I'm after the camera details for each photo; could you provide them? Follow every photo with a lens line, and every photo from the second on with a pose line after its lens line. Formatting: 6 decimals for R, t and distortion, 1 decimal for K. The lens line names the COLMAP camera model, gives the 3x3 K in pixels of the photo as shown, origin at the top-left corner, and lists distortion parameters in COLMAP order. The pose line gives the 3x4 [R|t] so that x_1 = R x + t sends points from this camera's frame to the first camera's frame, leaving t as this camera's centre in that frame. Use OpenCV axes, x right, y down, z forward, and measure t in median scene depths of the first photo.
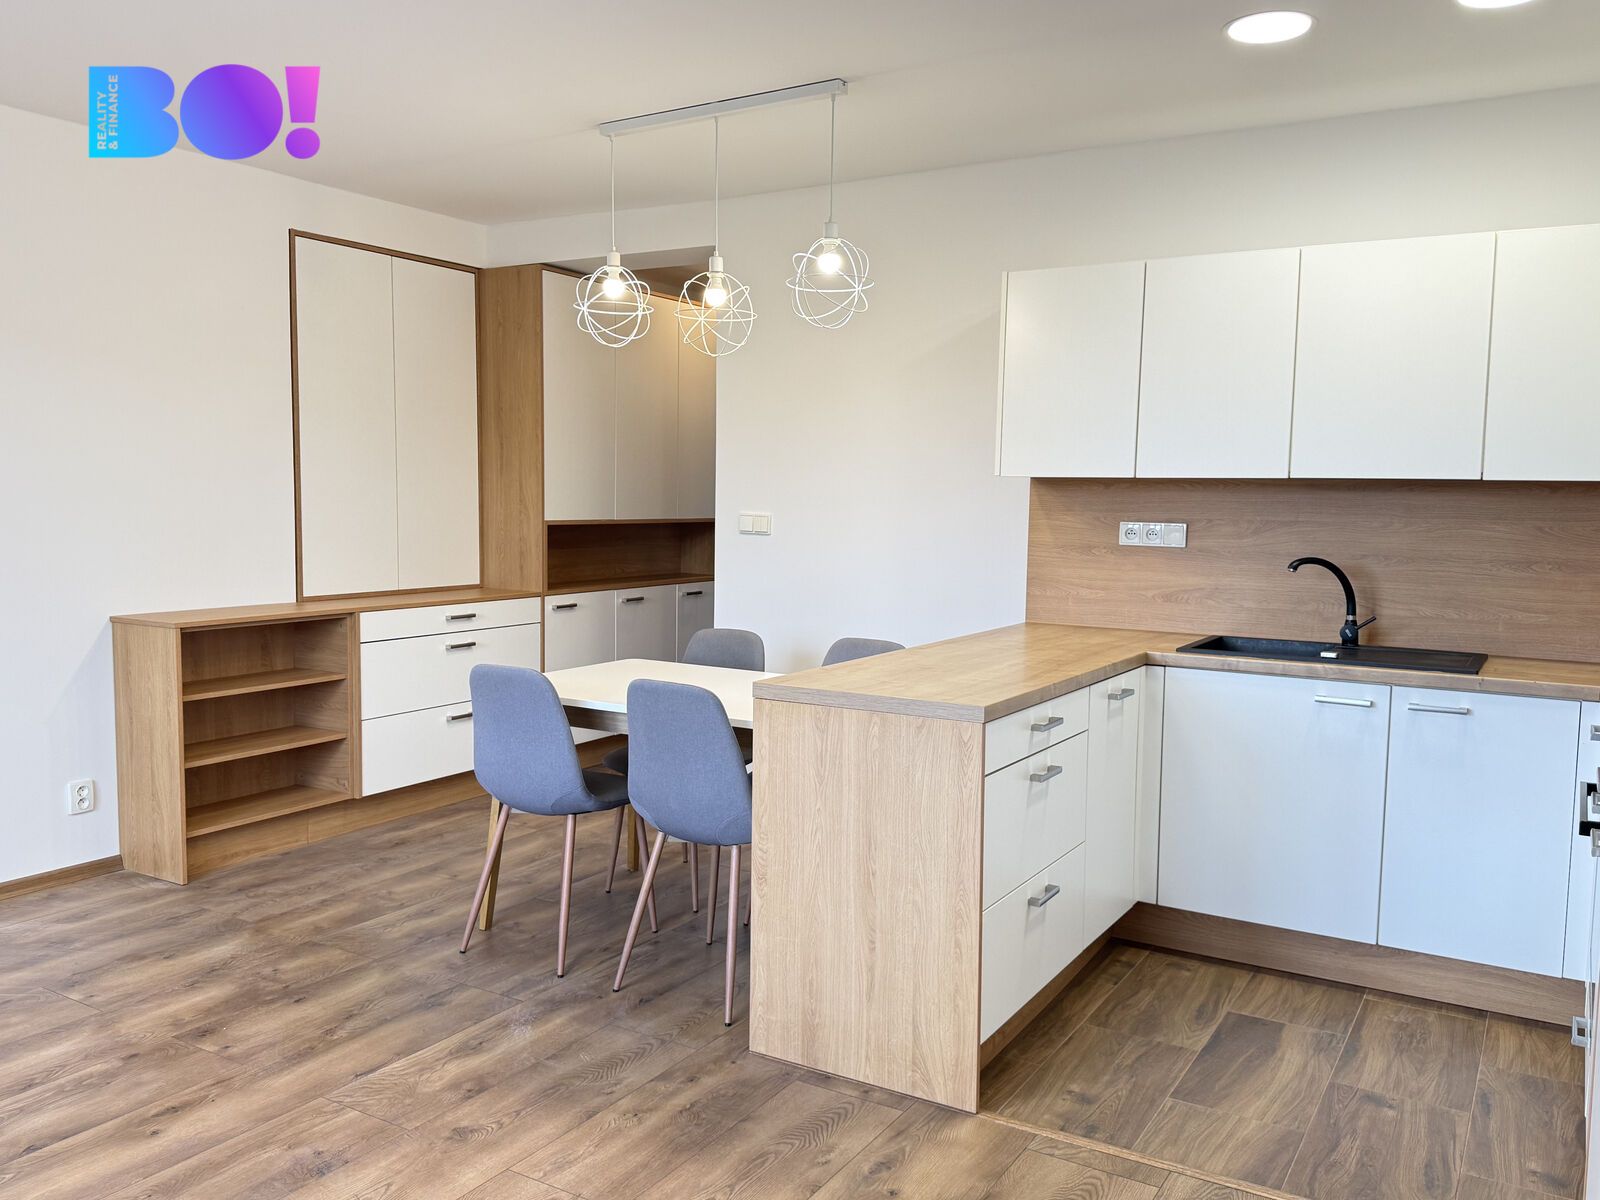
lens RADIAL K [[1294.5, 0, 800.3], [0, 1294.5, 594.6], [0, 0, 1]] dist [0.173540, -0.291422]
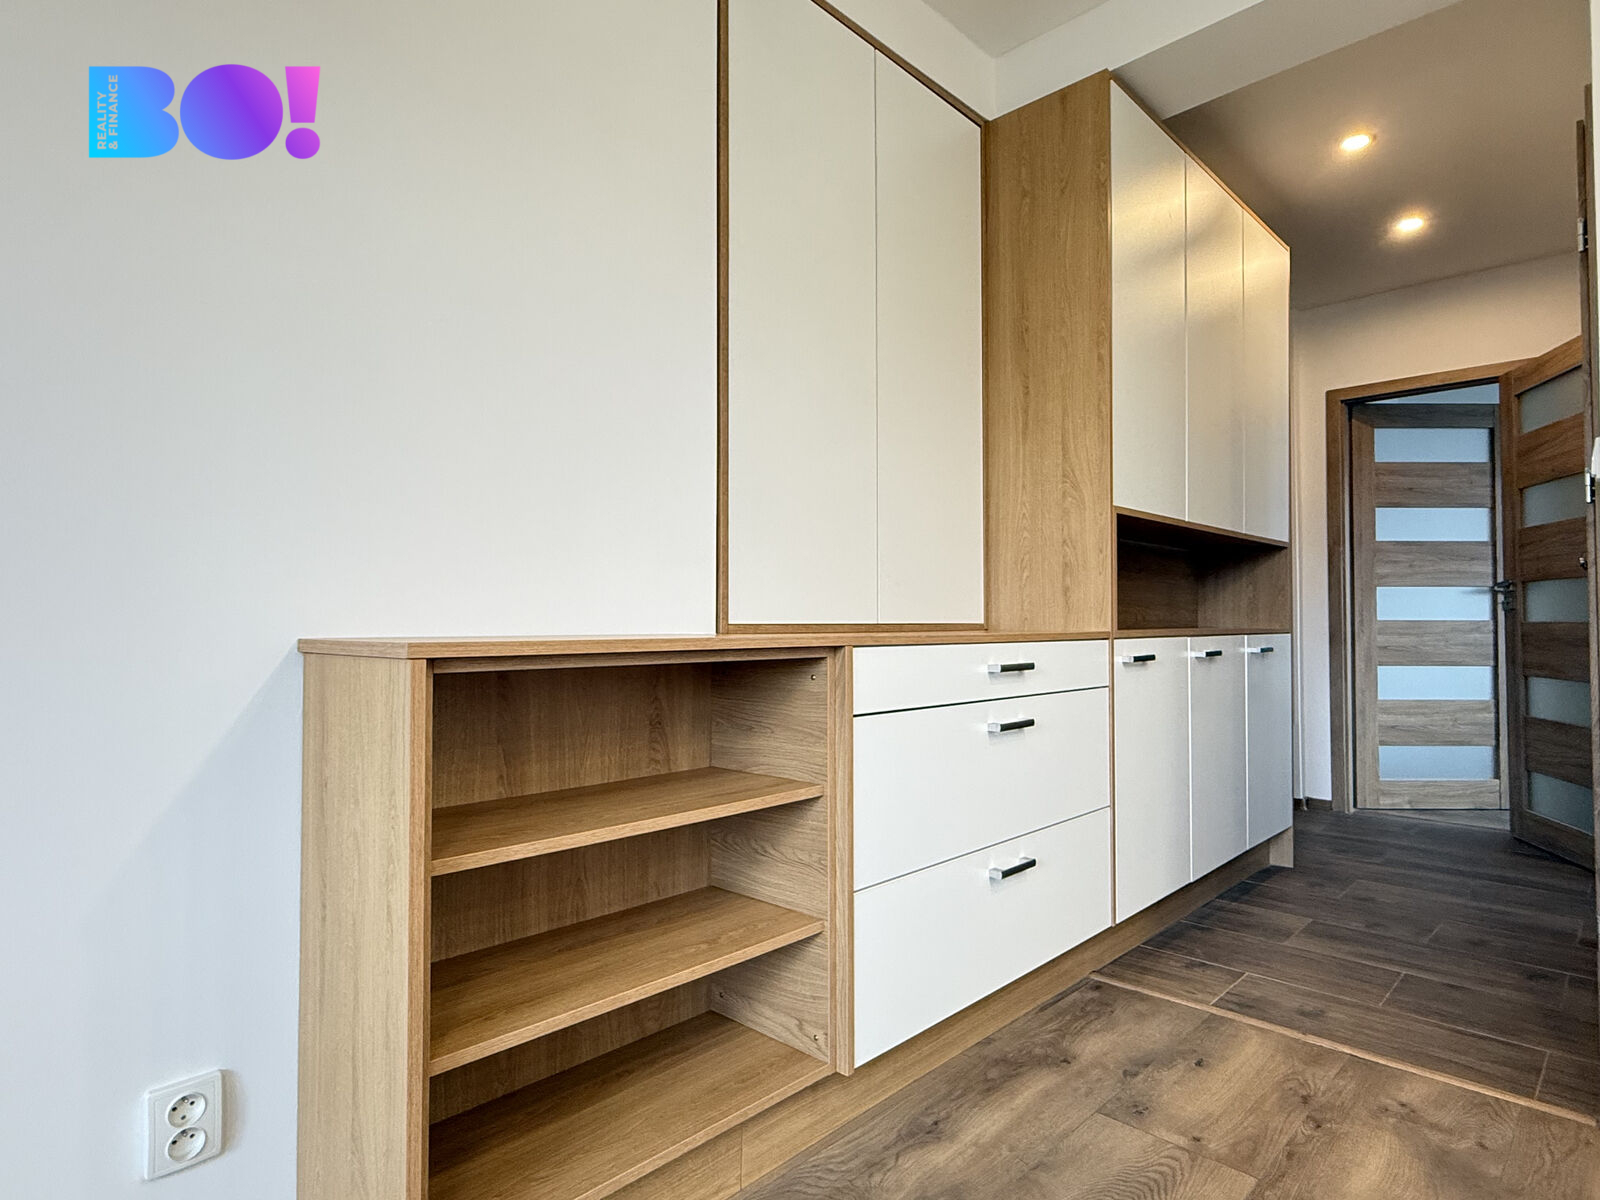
lens RADIAL K [[888.9, 0, 800.0], [0, 888.9, 600.0], [0, 0, 1]] dist [-0.001509, 0.000220]
pose [[0.972986, -0.020832, -0.229924, -0.279177], [-0.003565, 0.994446, -0.105187, 0.029231], [0.230839, 0.103165, 0.967507, 0.695108]]
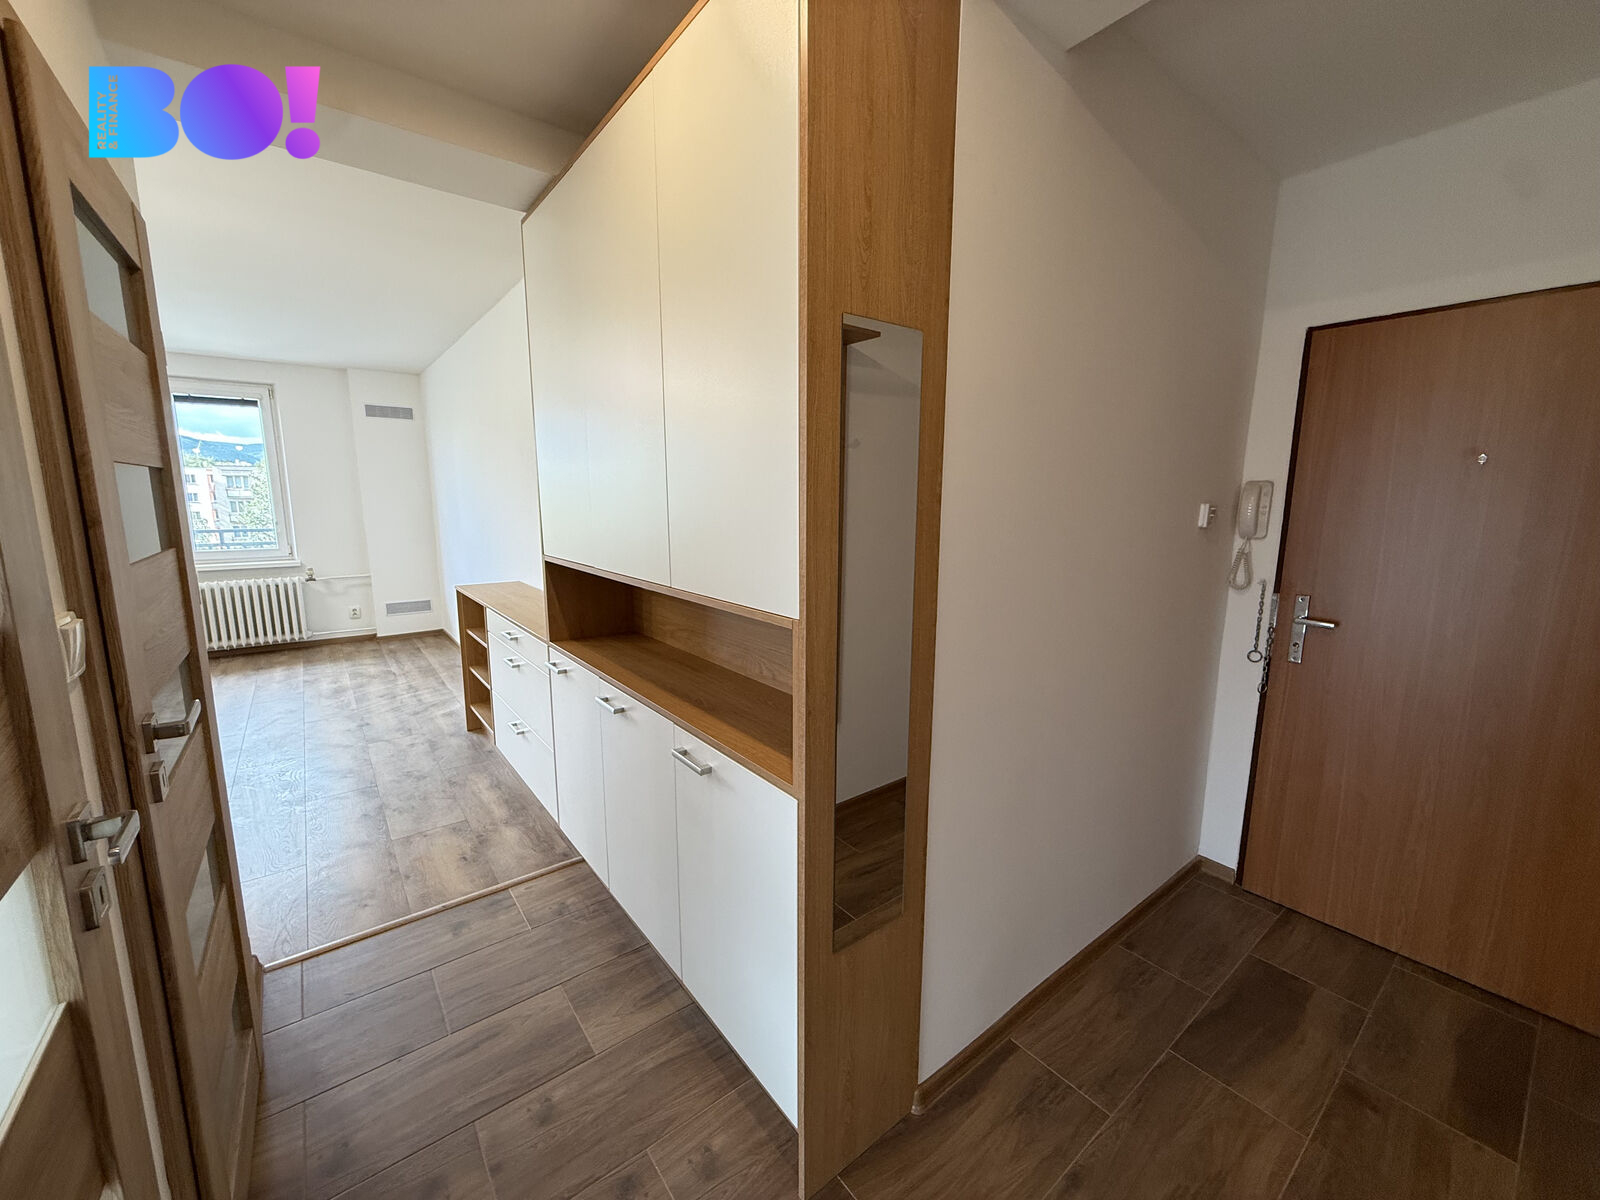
lens RADIAL K [[632.8, 0, 797.6], [0, 632.8, 597.2], [0, 0, 1]] dist [-0.000227, -0.000268]
pose [[-0.366614, 0.129120, -0.921370, 0.126662], [-0.083729, 0.981725, 0.170894, -0.128778], [0.926598, 0.139798, -0.349103, 1.488549]]
